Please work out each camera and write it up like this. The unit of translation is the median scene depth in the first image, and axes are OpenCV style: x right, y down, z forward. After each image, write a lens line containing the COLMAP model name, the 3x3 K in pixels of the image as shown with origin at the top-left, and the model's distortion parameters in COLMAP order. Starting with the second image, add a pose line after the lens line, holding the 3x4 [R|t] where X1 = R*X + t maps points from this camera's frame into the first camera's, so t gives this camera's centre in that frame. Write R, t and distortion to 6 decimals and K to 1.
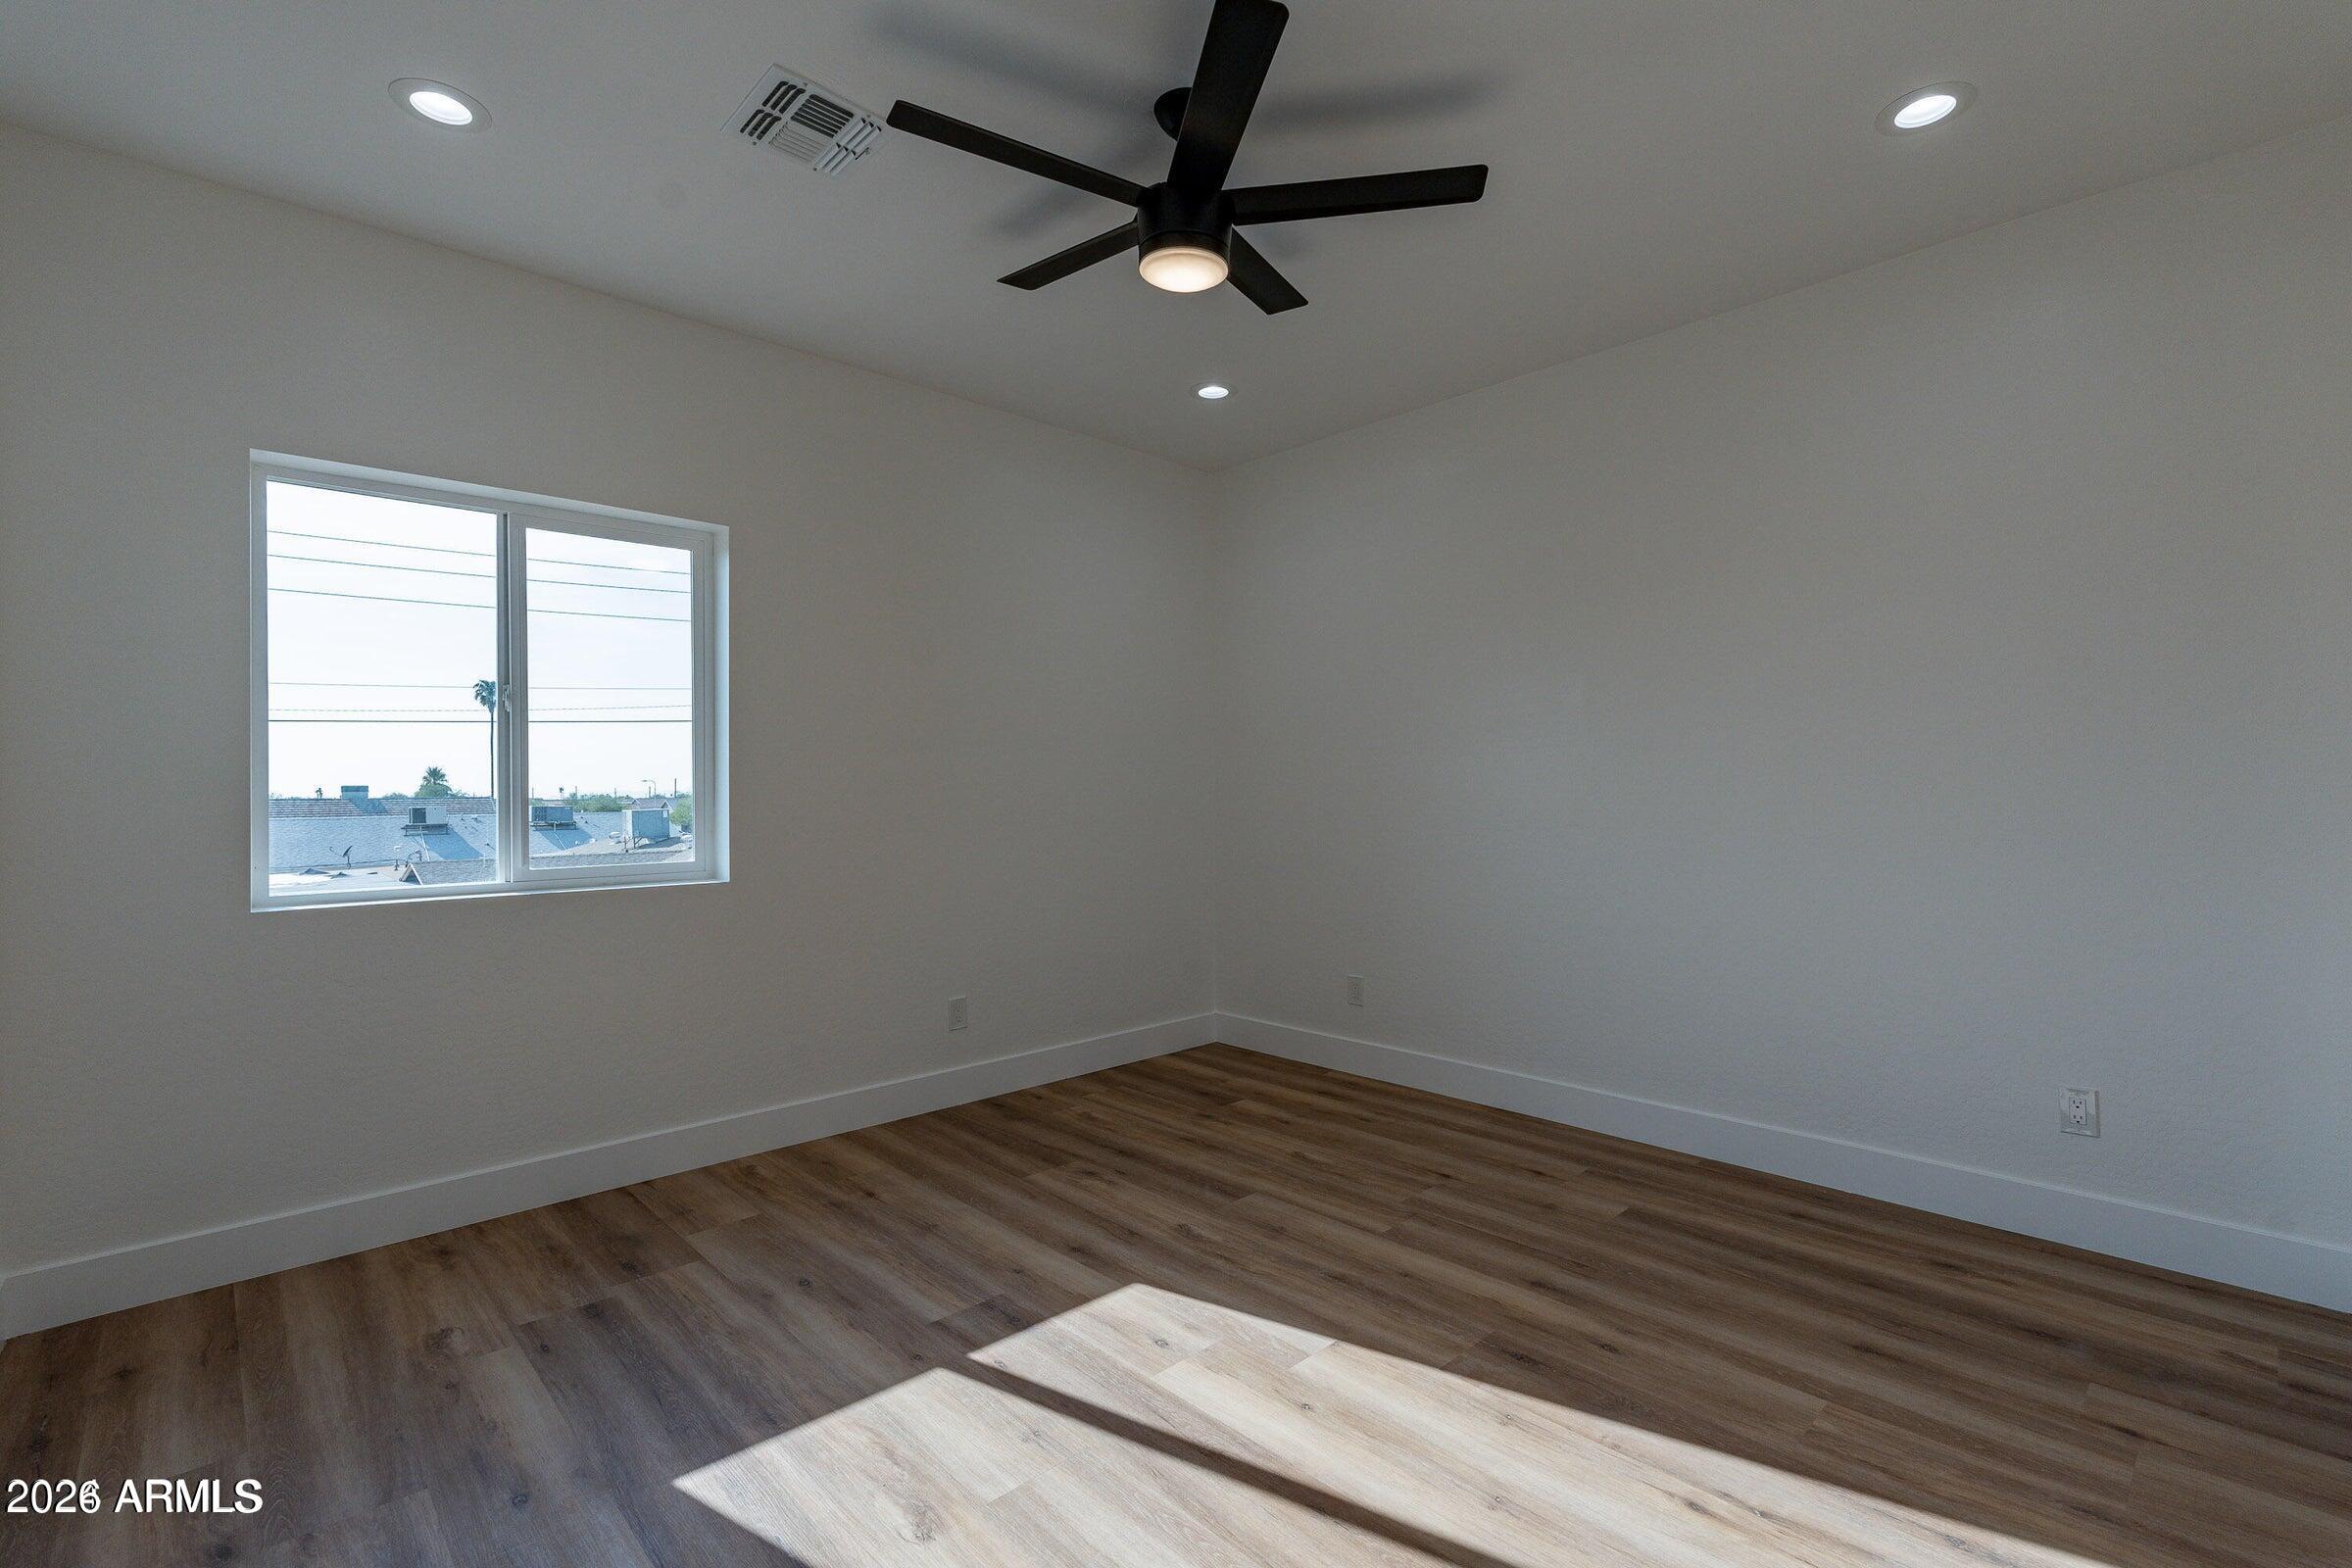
lens RADIAL K [[1028.8, 0, 1173.5], [0, 1028.8, 800.0], [0, 0, 1]] dist [0.000037, -0.000036]
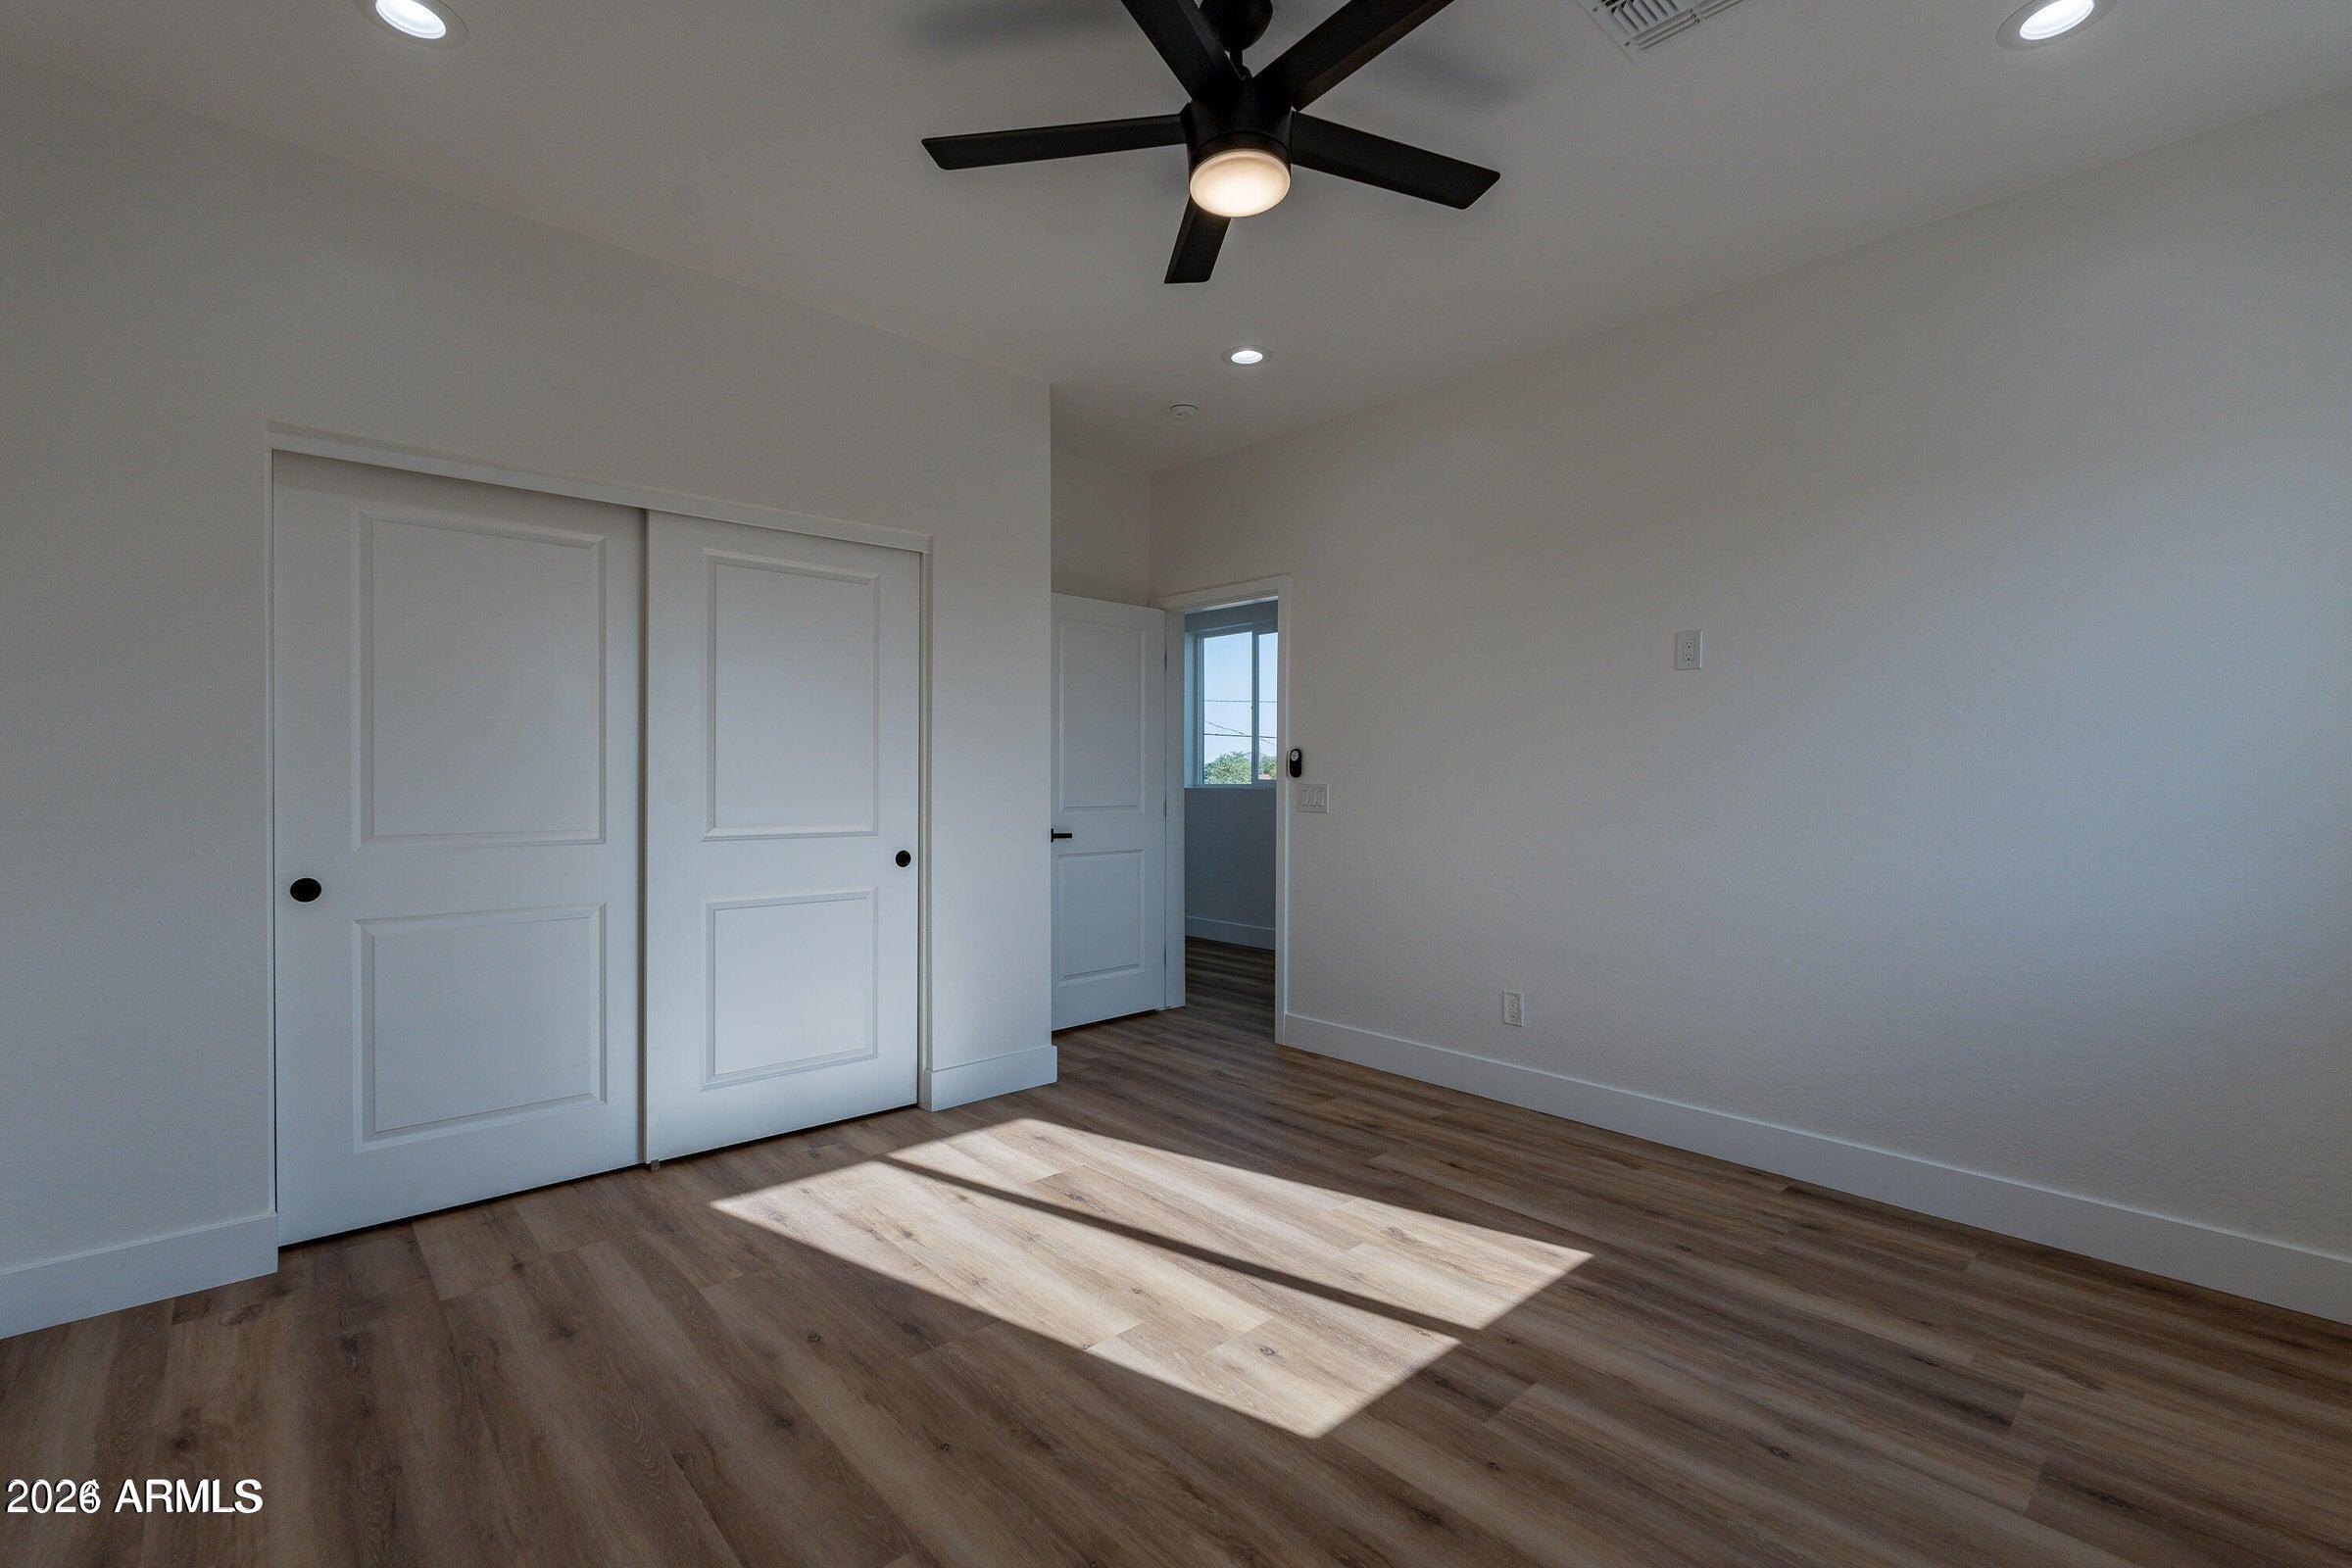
lens RADIAL K [[1048.3, 0, 1176.4], [0, 1048.3, 801.7], [0, 0, 1]] dist [0.000102, 0.000062]
pose [[-0.999896, 0.006743, 0.012735, 0.057613], [0.007150, 0.999455, 0.032226, -0.014191], [-0.012511, 0.032313, -0.999399, 1.978982]]
